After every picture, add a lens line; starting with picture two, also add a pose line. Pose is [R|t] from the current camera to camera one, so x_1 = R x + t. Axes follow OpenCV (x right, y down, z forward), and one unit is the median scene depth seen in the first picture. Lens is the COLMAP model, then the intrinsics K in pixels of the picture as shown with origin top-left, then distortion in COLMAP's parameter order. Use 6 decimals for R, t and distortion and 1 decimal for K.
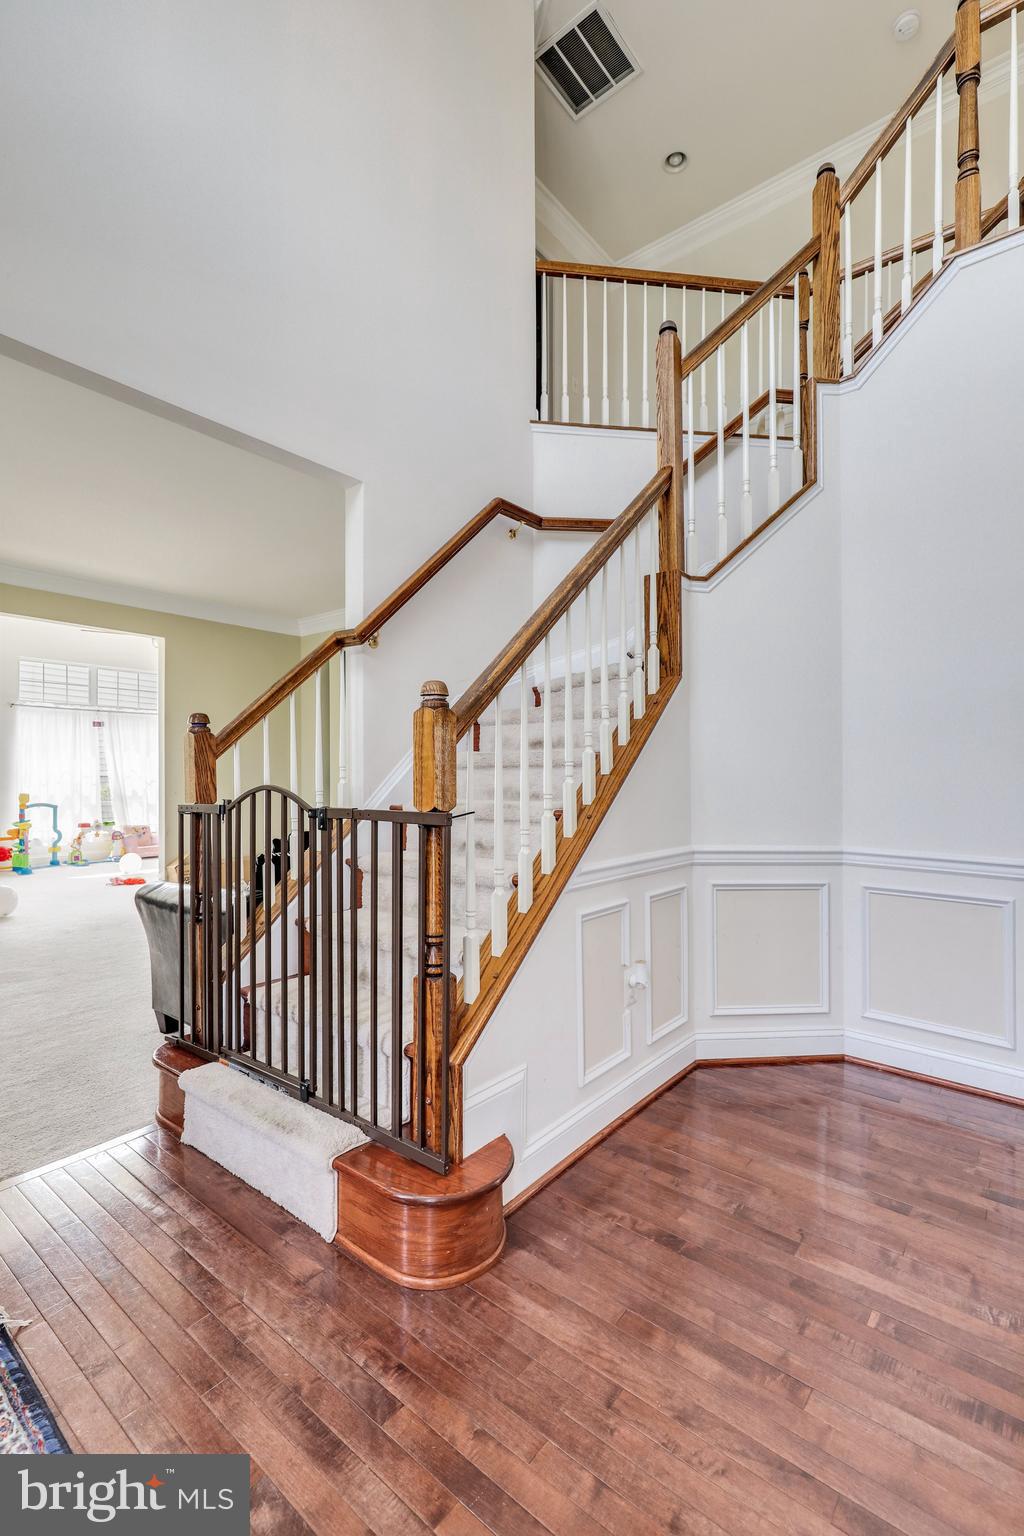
lens RADIAL K [[692.3, 0, 515.0], [0, 692.3, 770.5], [0, 0, 1]] dist [-0.004320, -0.000182]
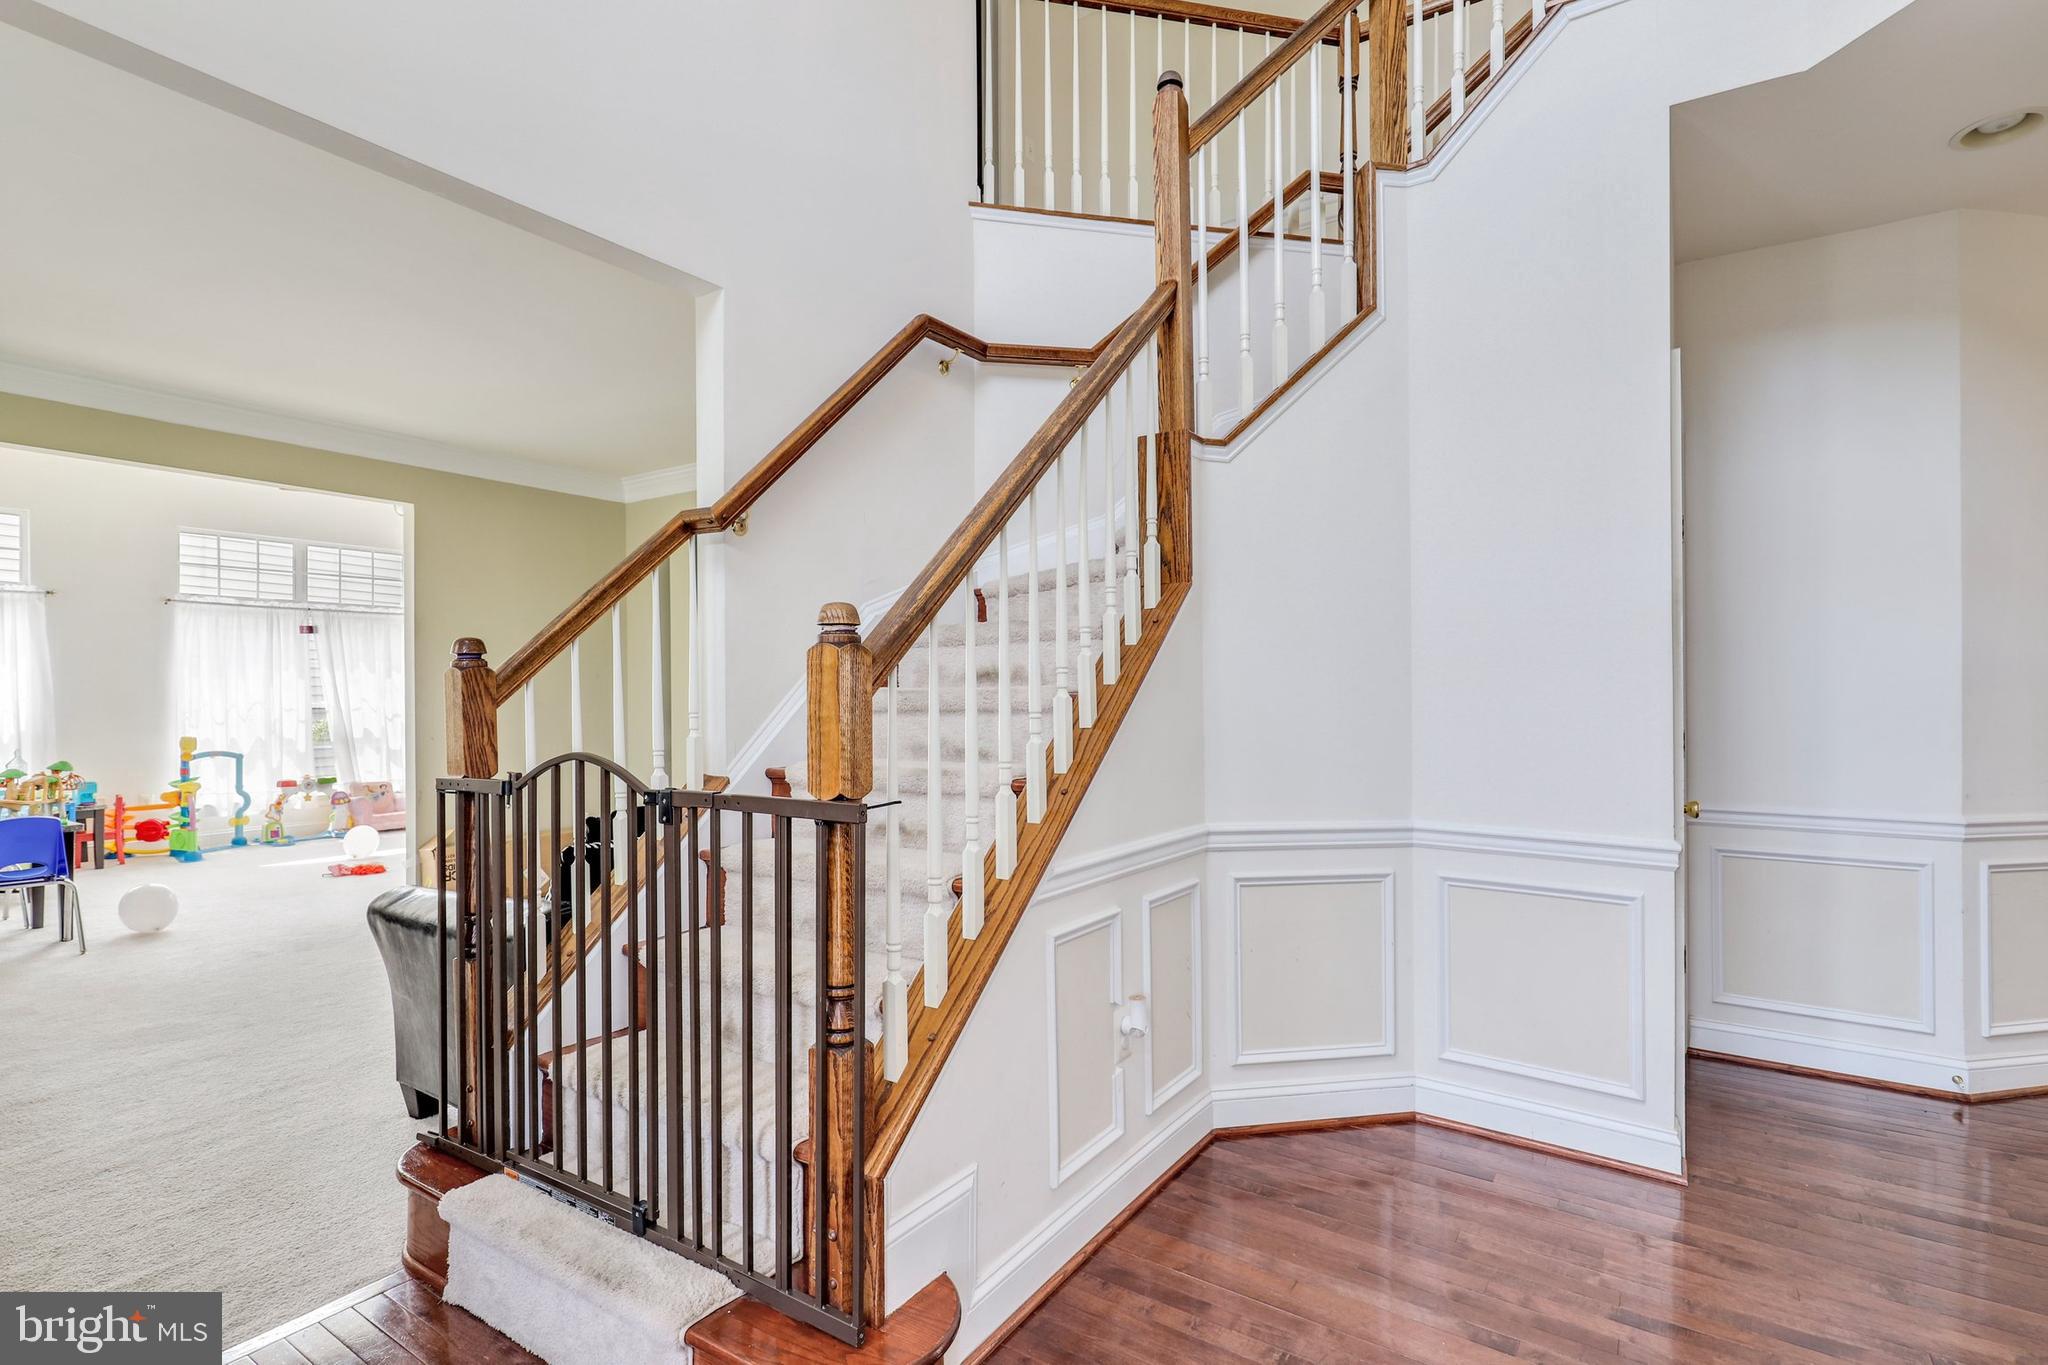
lens RADIAL K [[979.4, 0, 1025.9], [0, 979.4, 688.4], [0, 0, 1]] dist [-0.001717, -0.000725]
pose [[0.996054, -0.003209, 0.088693, -0.013887], [0.002976, 0.999992, 0.002757, -0.032804], [-0.088702, -0.002482, 0.996055, 0.029533]]
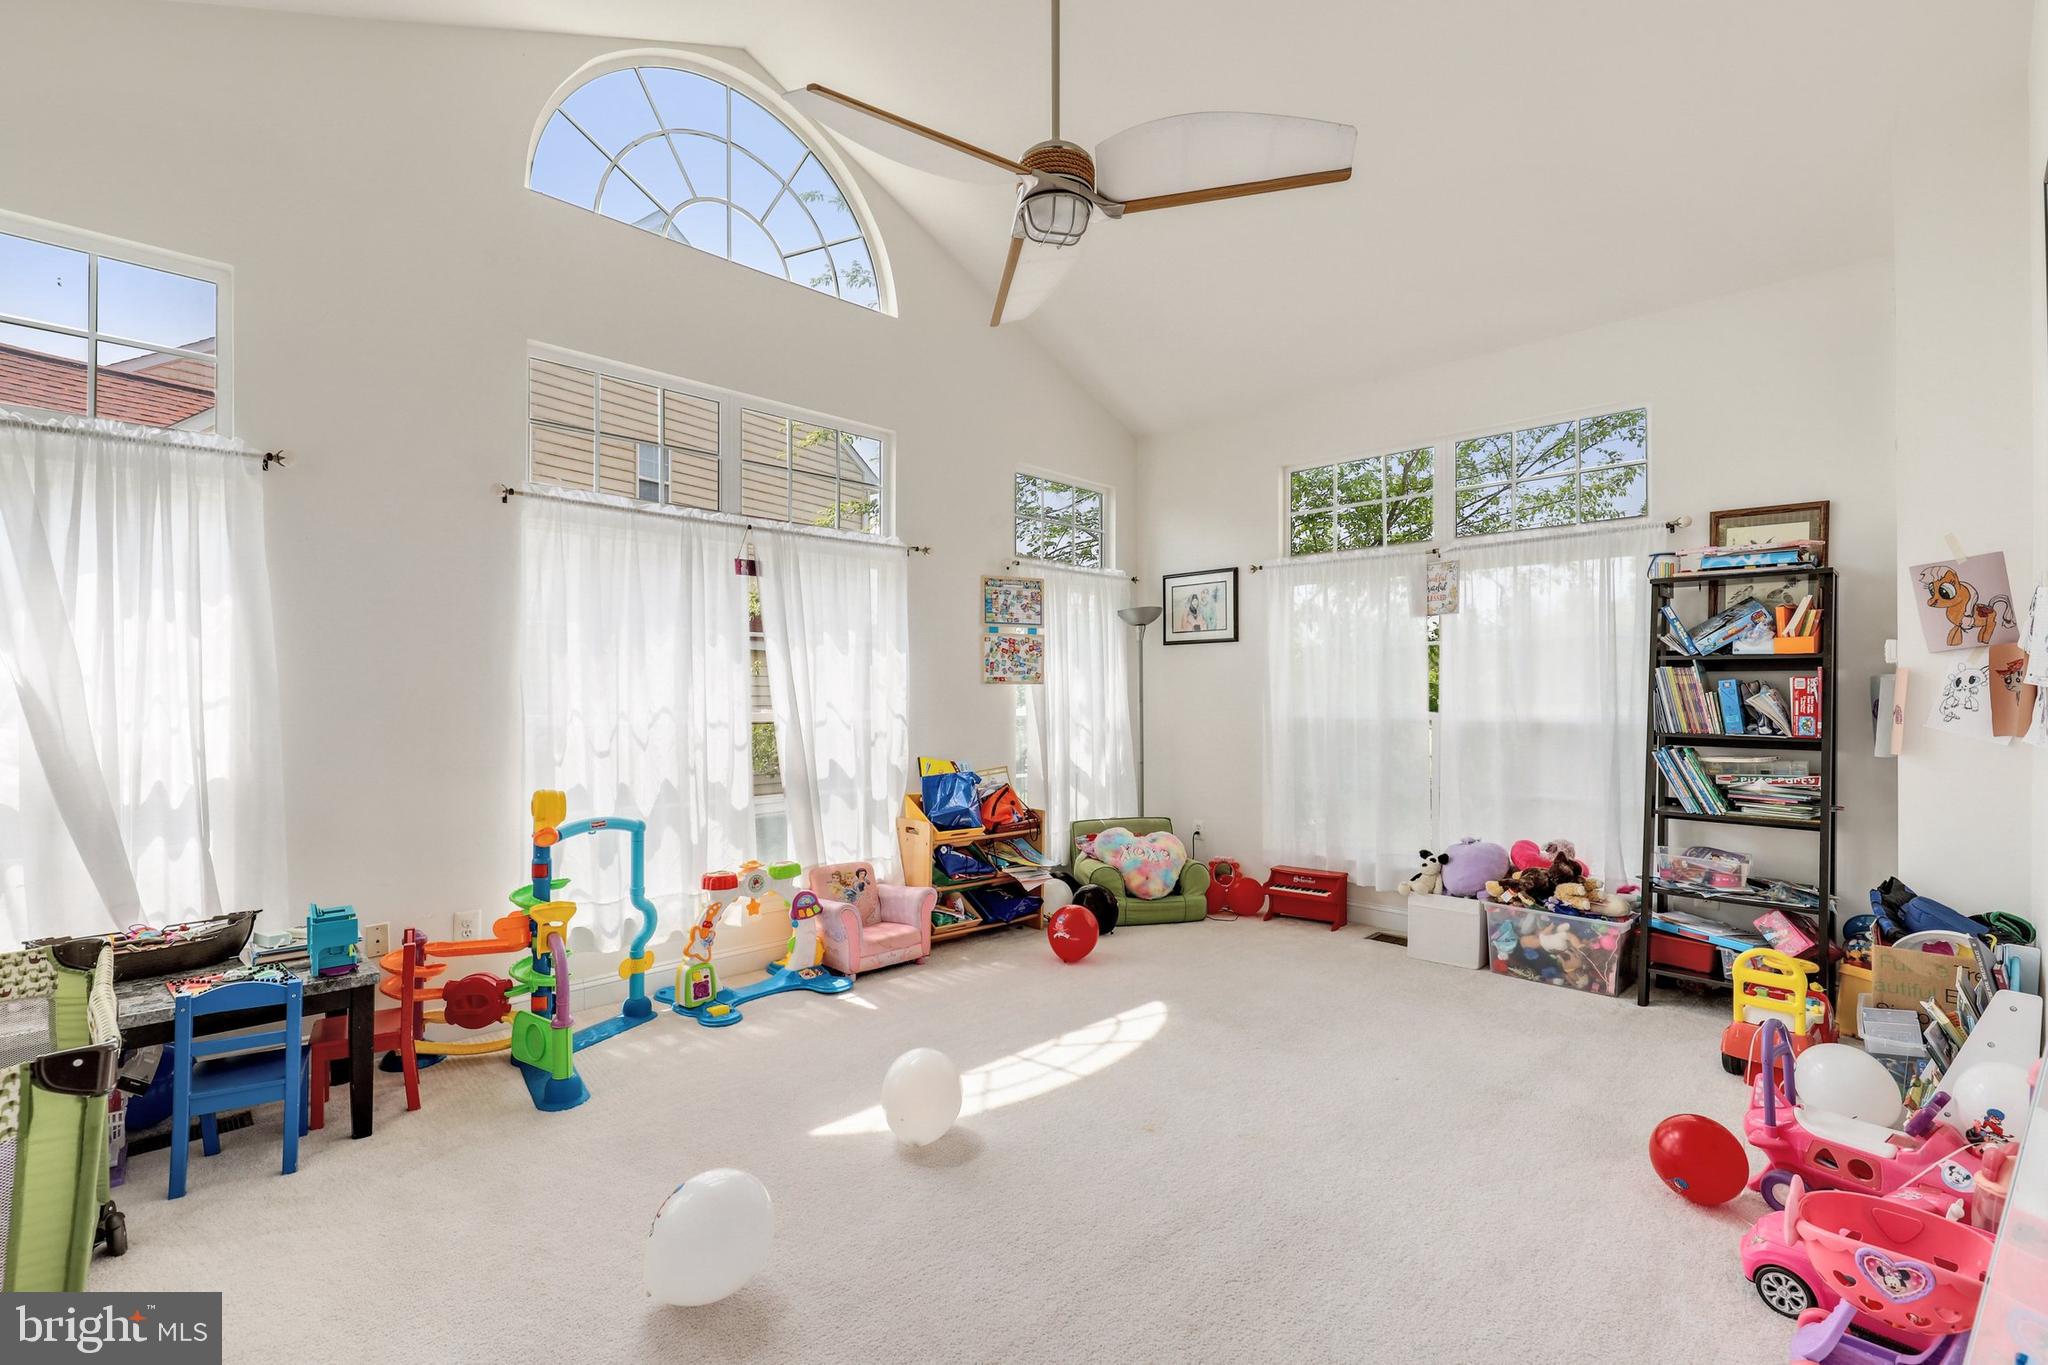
lens RADIAL K [[923.1, 0, 1018.8], [0, 923.1, 691.5], [0, 0, 1]] dist [-0.004320, -0.000182]
pose [[0.993794, 0.001038, -0.111227, -1.207311], [-0.000636, 0.999993, 0.003647, -0.025439], [0.111230, -0.003554, 0.993788, 1.633118]]
